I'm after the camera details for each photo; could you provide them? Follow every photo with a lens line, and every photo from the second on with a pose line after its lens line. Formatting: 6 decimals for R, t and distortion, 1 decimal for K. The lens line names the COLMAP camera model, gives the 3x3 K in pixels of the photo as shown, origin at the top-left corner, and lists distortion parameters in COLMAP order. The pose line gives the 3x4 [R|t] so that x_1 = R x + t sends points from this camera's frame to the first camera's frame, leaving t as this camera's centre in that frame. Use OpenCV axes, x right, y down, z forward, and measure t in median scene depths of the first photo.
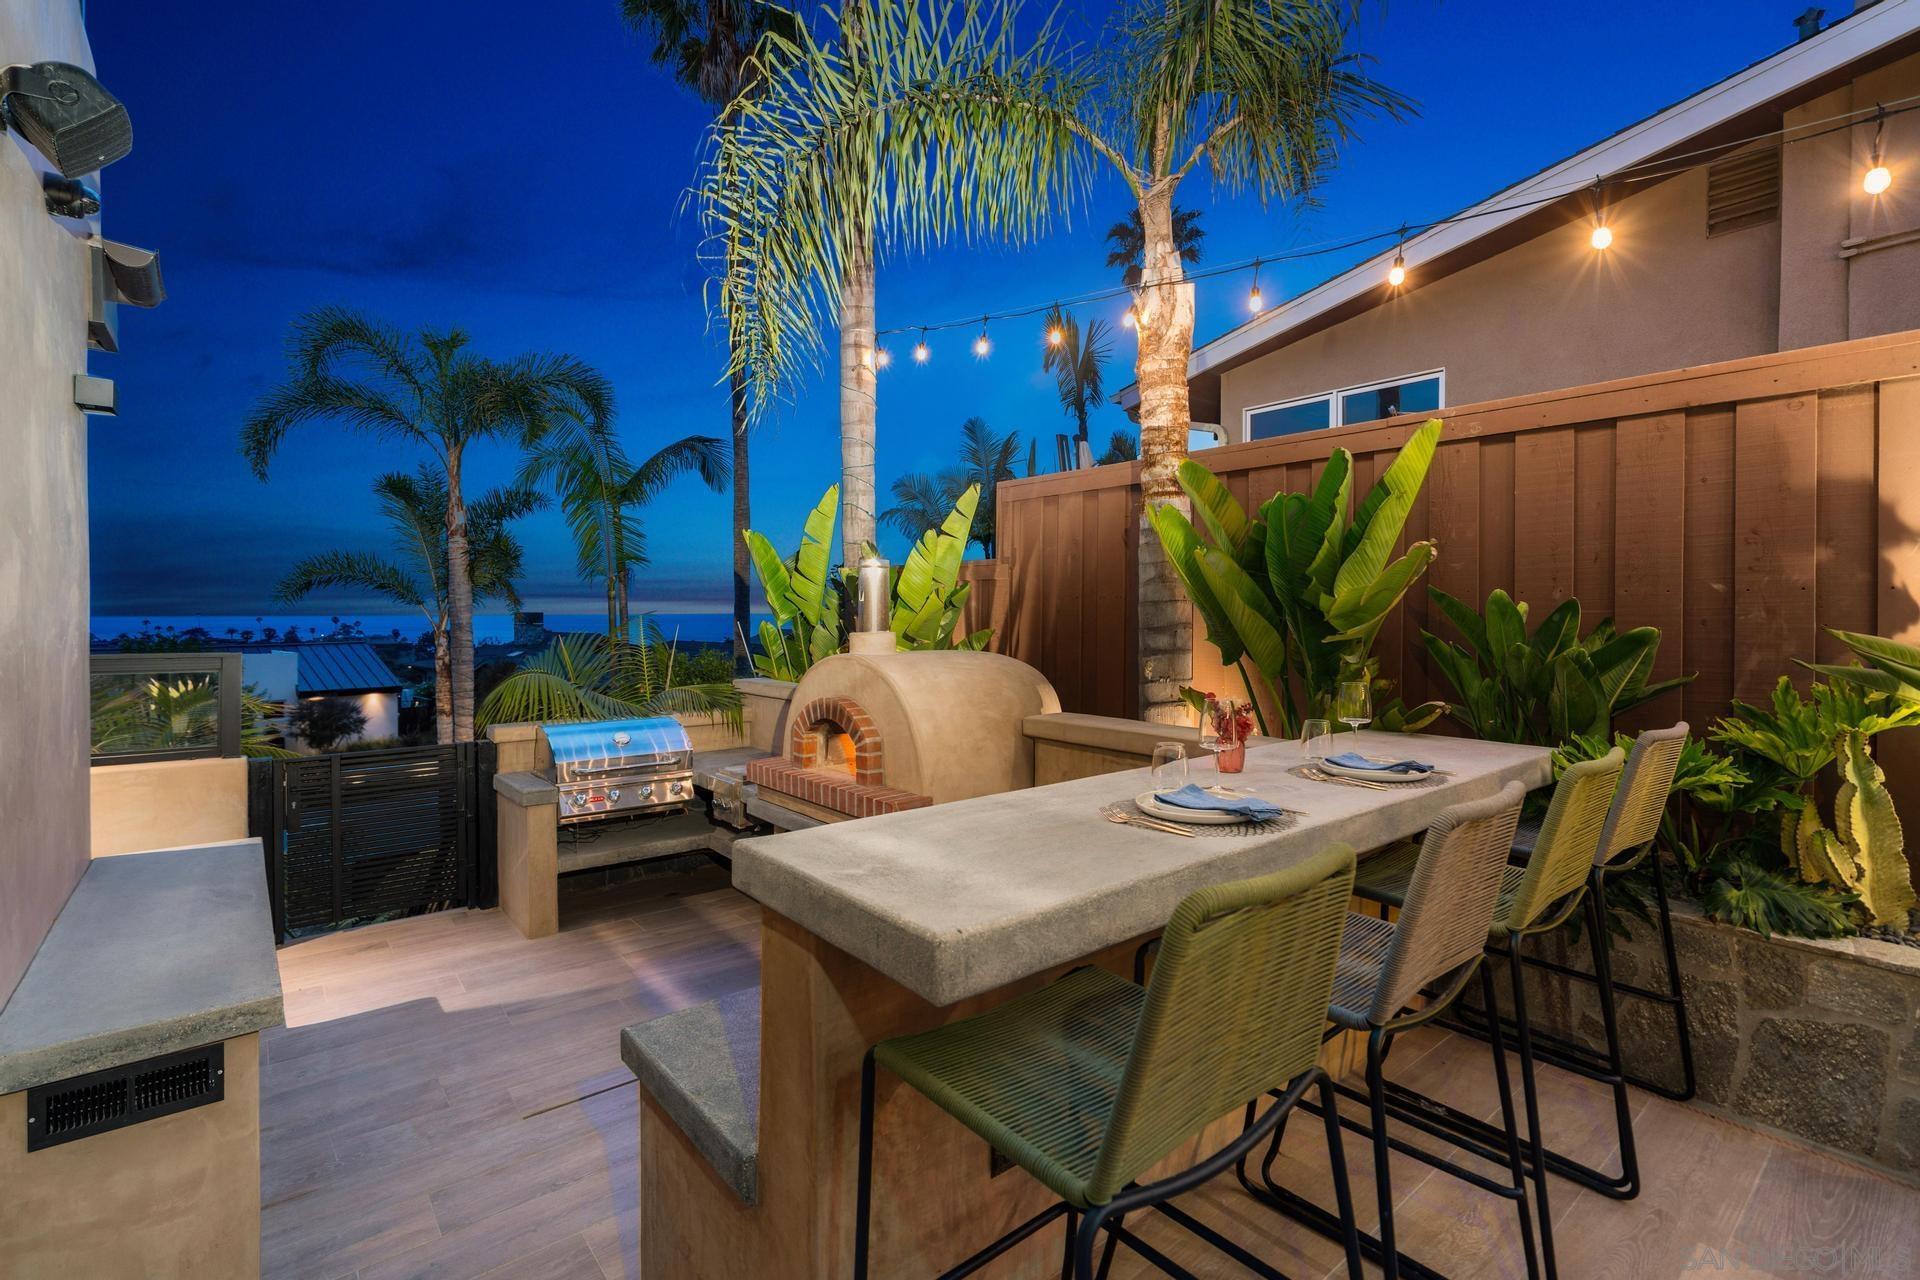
lens RADIAL K [[876.7, 0, 955.5], [0, 876.7, 639.4], [0, 0, 1]] dist [-0.005323, 0.001303]
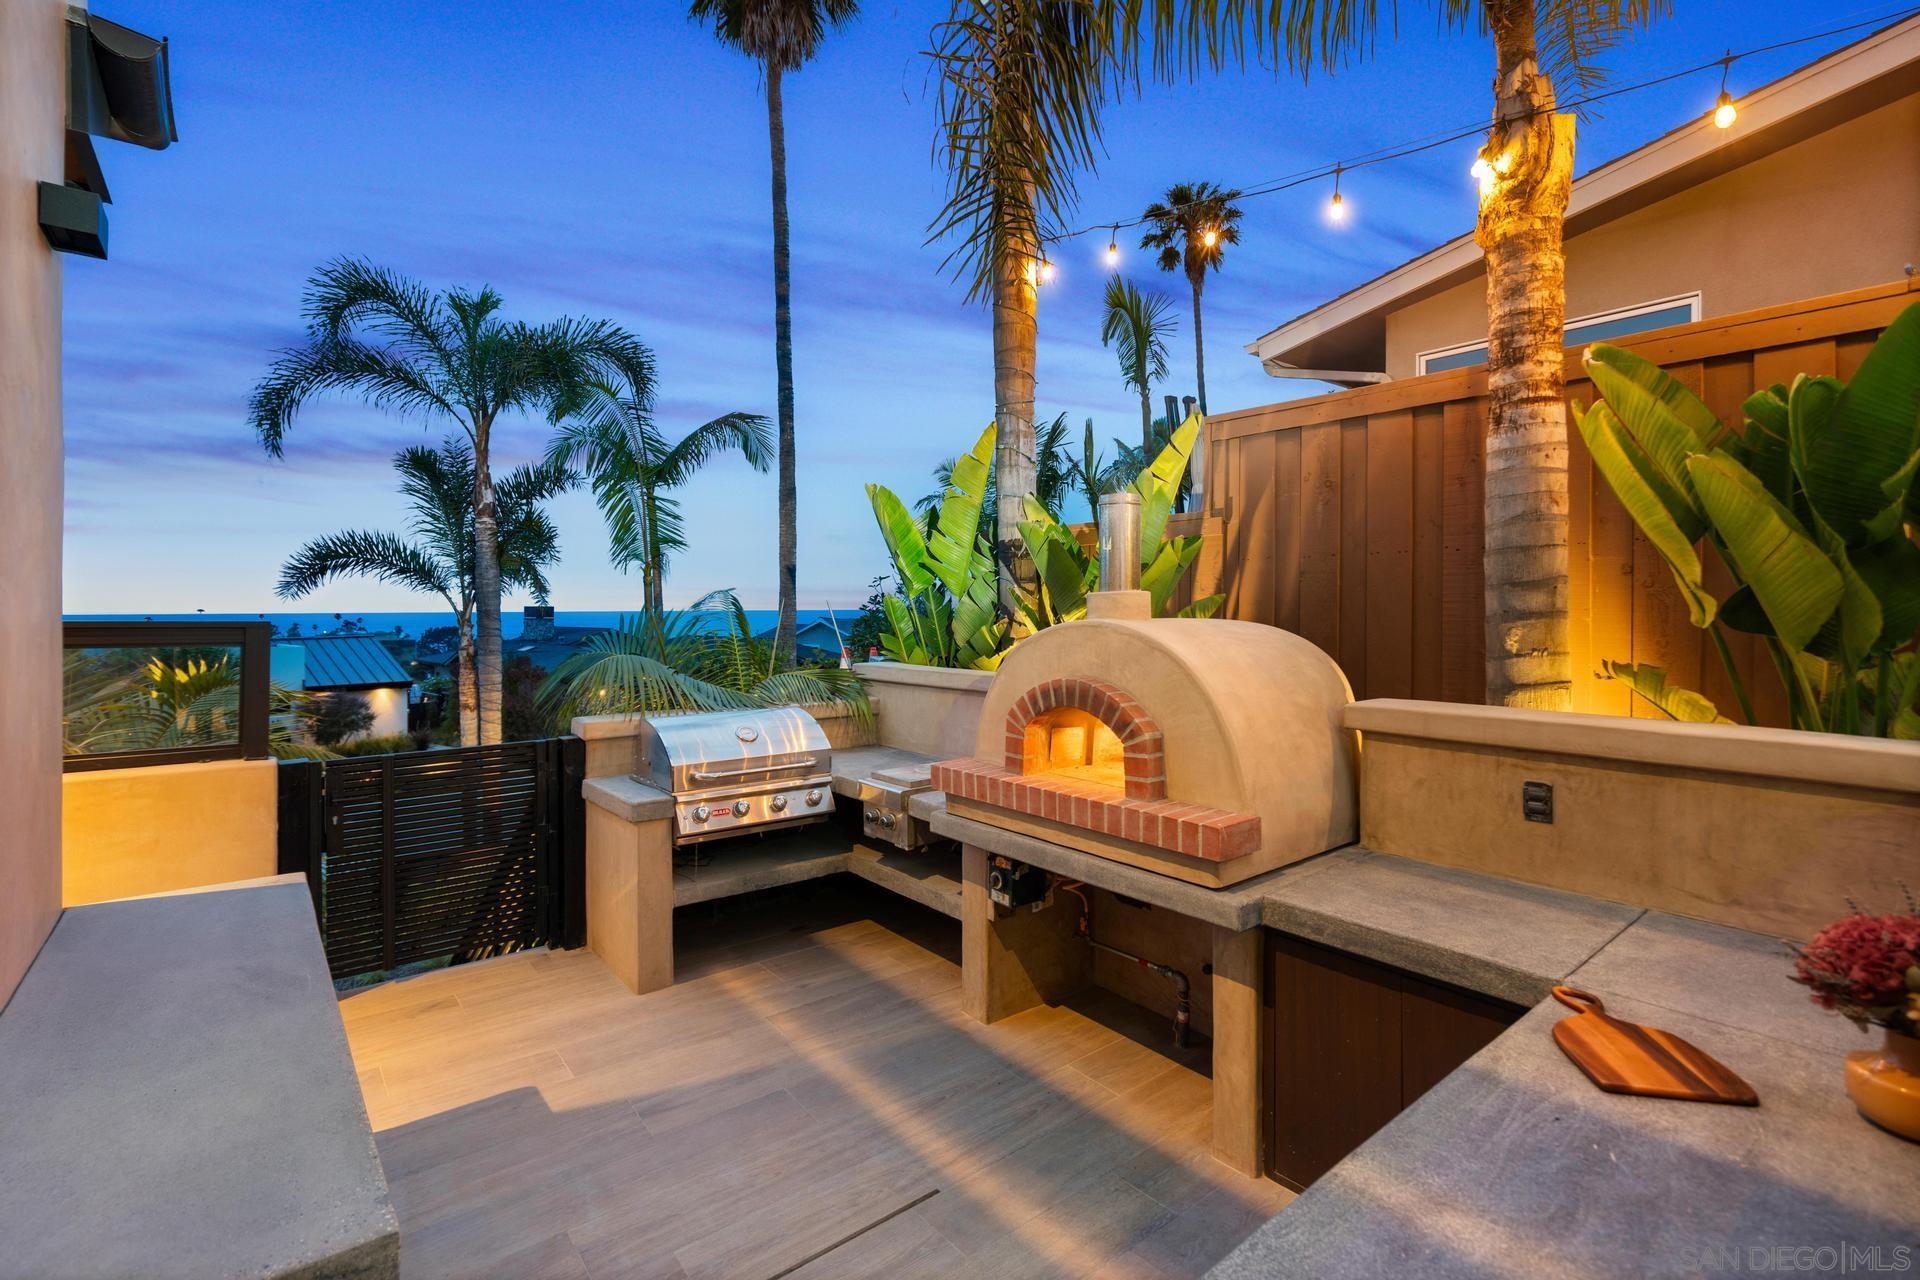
lens RADIAL K [[876.7, 0, 956.8], [0, 876.7, 627.0], [0, 0, 1]] dist [-0.005323, 0.001303]
pose [[1.000000, -0.000031, -0.000396, -0.193081], [0.000026, 0.999941, -0.010876, 0.025039], [0.000396, 0.010876, 0.999941, 0.210060]]
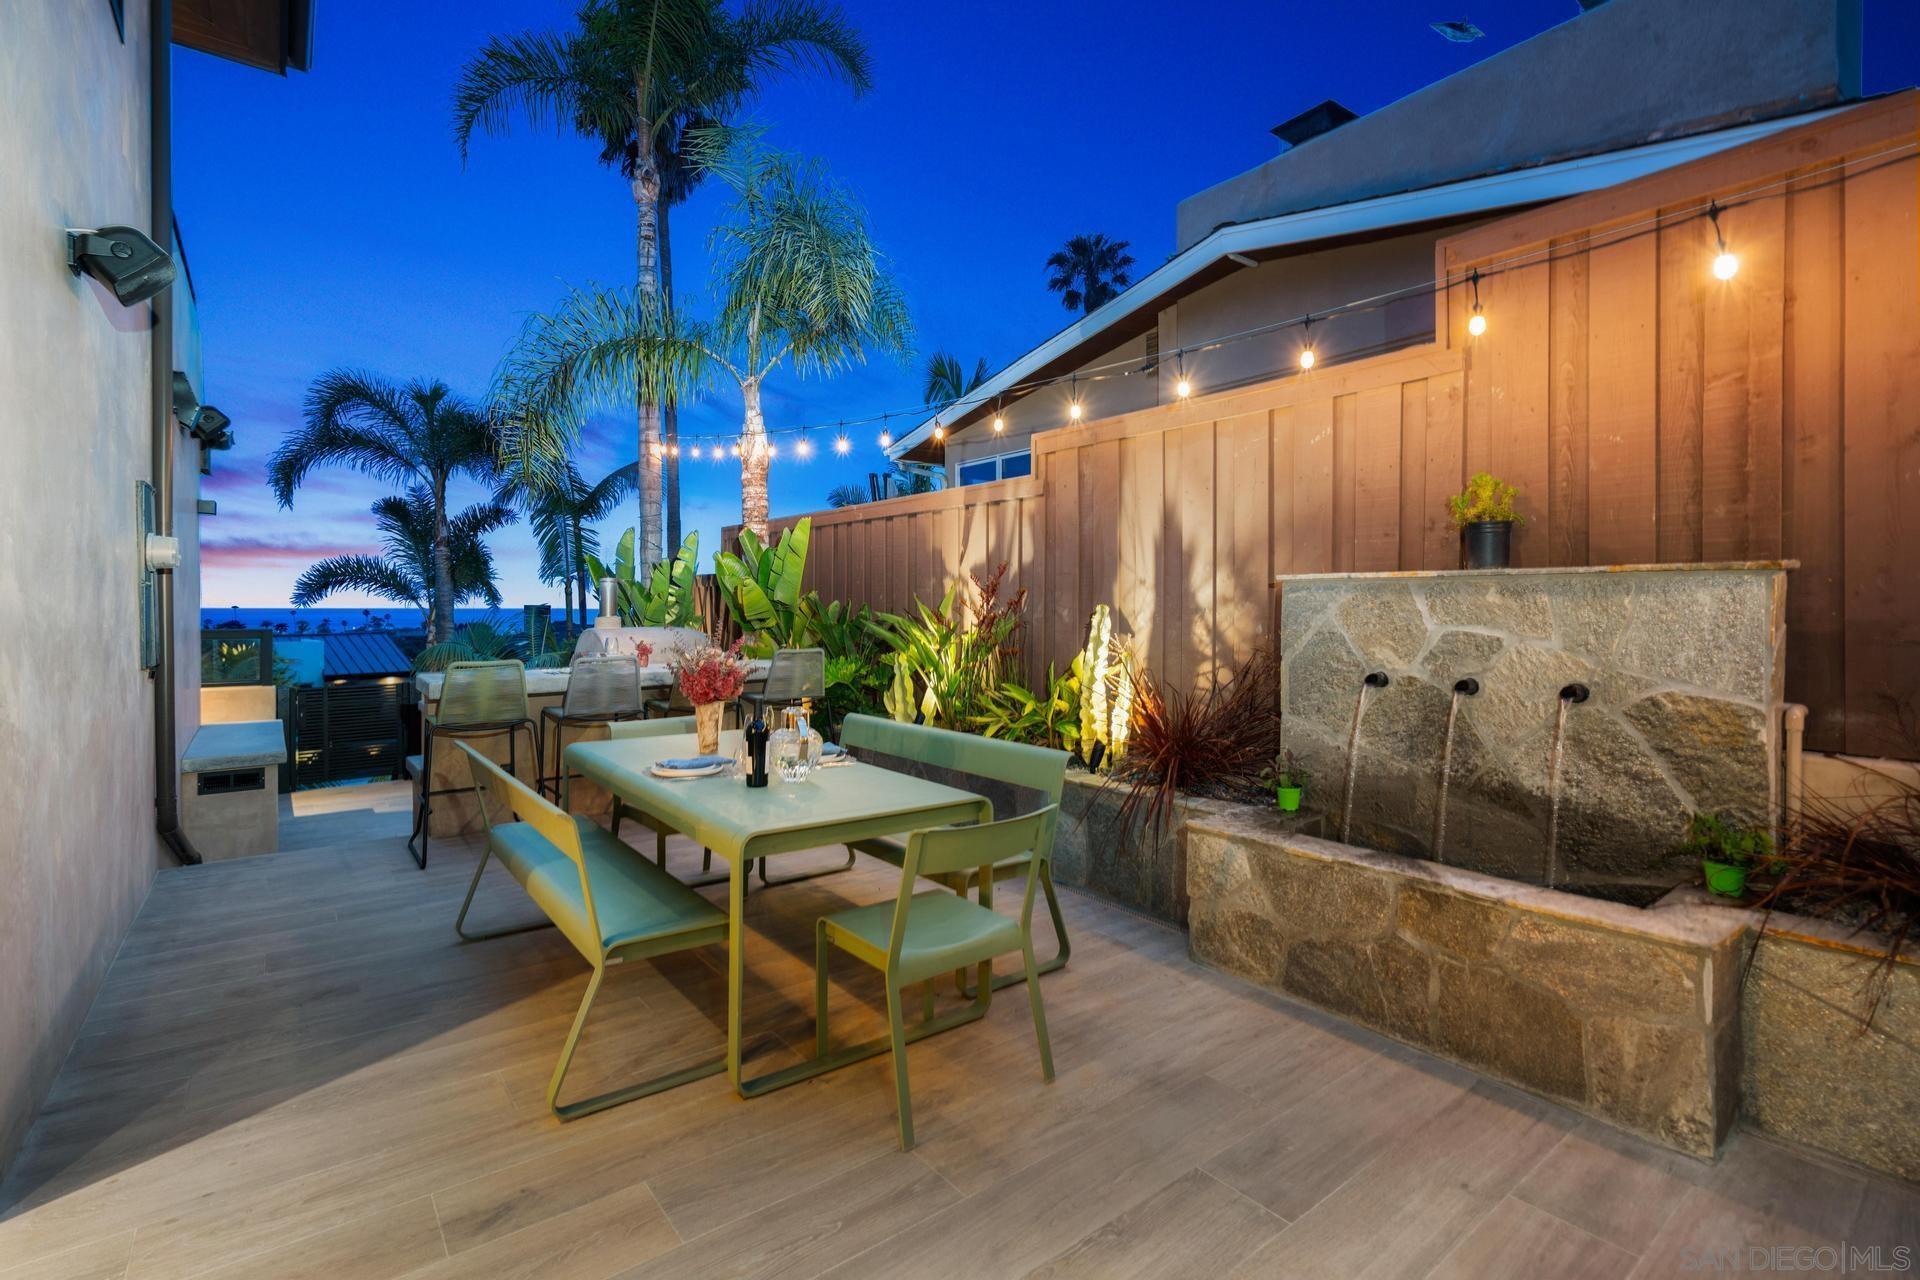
lens RADIAL K [[876.7, 0, 970.8], [0, 876.7, 629.0], [0, 0, 1]] dist [-0.005323, 0.001303]
pose [[0.999902, -0.003014, -0.013682, 0.599298], [0.002991, 0.999994, -0.001648, 0.020097], [0.013687, 0.001607, 0.999905, -0.724359]]
